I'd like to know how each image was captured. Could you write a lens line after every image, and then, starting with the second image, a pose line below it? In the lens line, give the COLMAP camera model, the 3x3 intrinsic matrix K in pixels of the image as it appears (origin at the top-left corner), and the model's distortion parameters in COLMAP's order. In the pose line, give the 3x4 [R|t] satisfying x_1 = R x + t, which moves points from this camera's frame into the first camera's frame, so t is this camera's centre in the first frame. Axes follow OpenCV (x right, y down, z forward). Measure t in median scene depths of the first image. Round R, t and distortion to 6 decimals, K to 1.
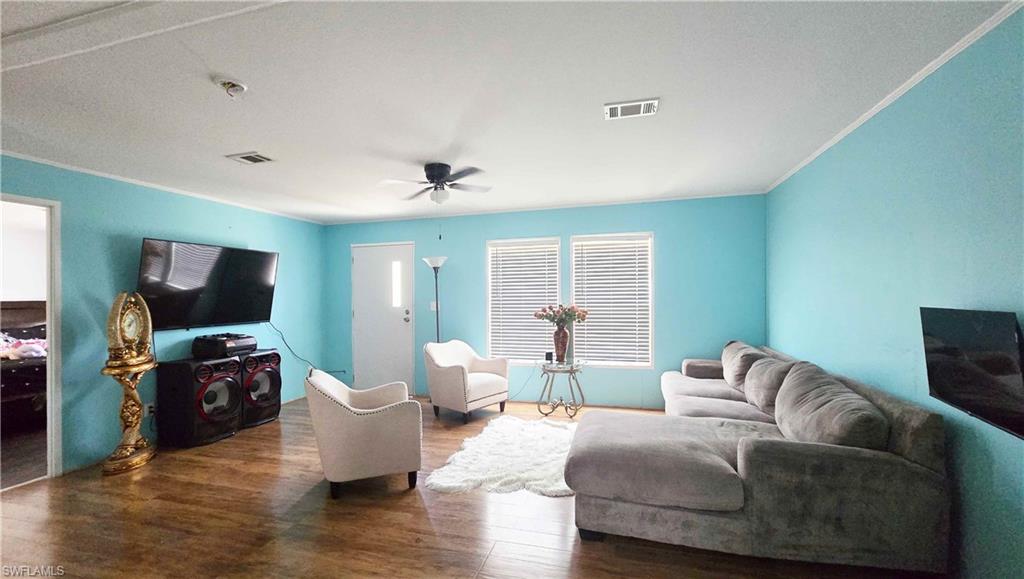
lens RADIAL K [[420.7, 0, 512.0], [0, 420.7, 289.5], [0, 0, 1]] dist [-0.000212, -0.000102]
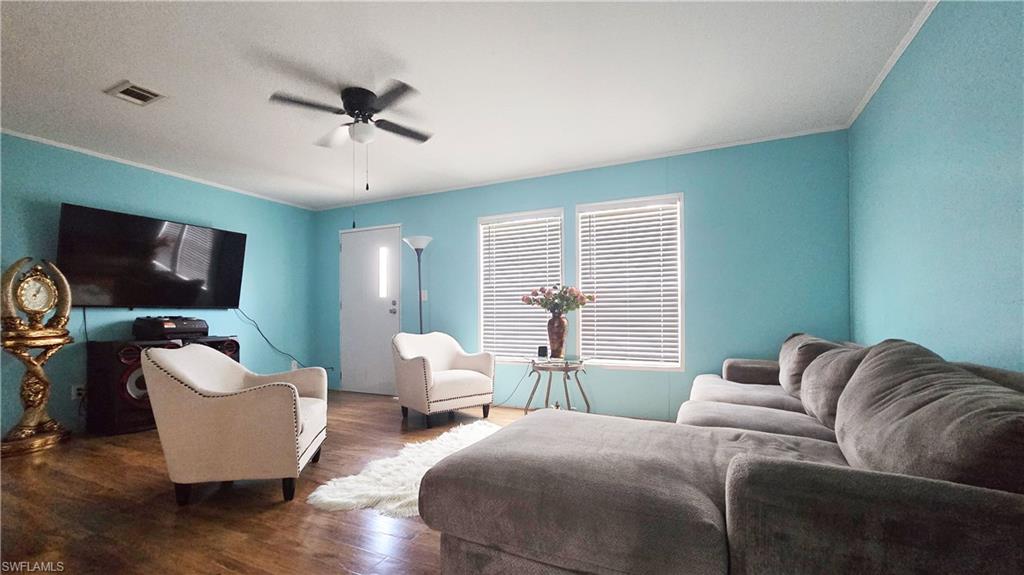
lens RADIAL K [[411.6, 0, 509.9], [0, 411.6, 310.6], [0, 0, 1]] dist [-0.000621, -0.000024]
pose [[0.981463, -0.005239, -0.191581, 0.223681], [0.004509, 0.999981, -0.004249, 0.105471], [0.191600, 0.003306, 0.981468, 0.269022]]
